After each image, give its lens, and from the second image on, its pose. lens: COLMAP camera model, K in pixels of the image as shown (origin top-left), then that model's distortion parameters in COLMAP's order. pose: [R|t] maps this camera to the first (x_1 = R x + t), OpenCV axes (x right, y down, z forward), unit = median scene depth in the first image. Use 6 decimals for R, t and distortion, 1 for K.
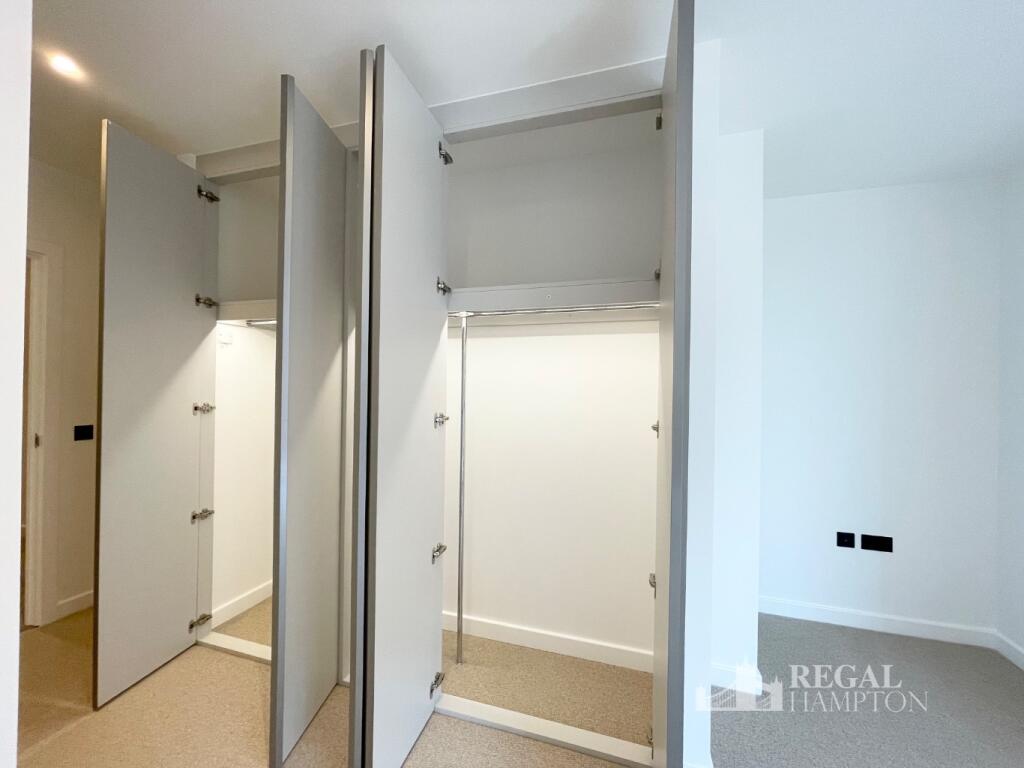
lens RADIAL K [[414.3, 0, 507.9], [0, 414.3, 385.4], [0, 0, 1]] dist [-0.002543, -0.000166]
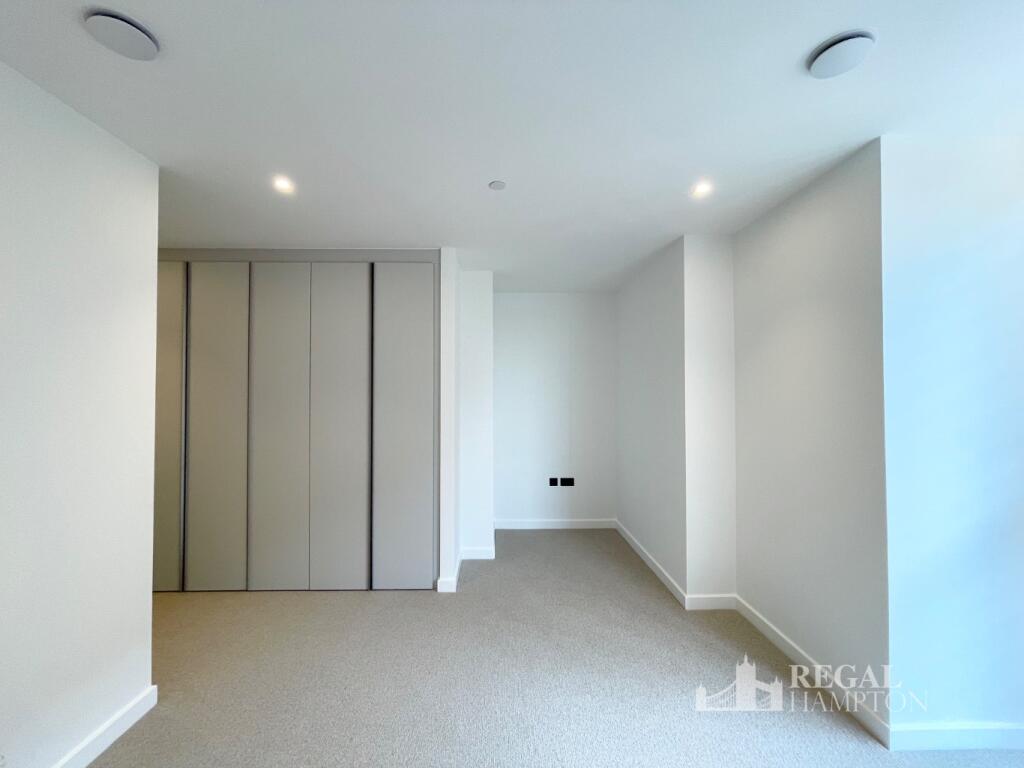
lens RADIAL K [[414.3, 0, 507.9], [0, 414.3, 385.4], [0, 0, 1]] dist [-0.002543, -0.000166]
pose [[0.952023, -0.015152, 0.305651, 0.070649], [0.018670, 0.999789, -0.008591, -0.044462], [-0.305457, 0.013885, 0.952105, -0.716130]]
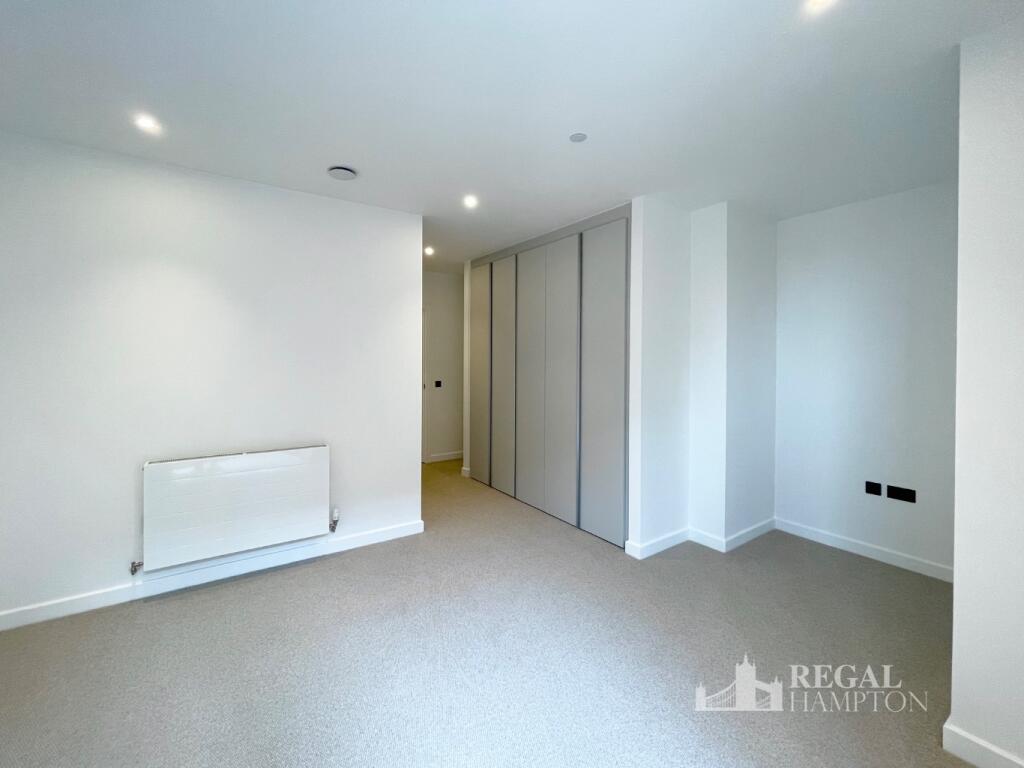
lens RADIAL K [[430.2, 0, 498.0], [0, 430.2, 363.2], [0, 0, 1]] dist [-0.001698, -0.000285]
pose [[0.773684, -0.006030, -0.633543, 0.788802], [0.011951, 0.999916, 0.005077, -0.011538], [0.633459, -0.011499, 0.773691, -0.680768]]
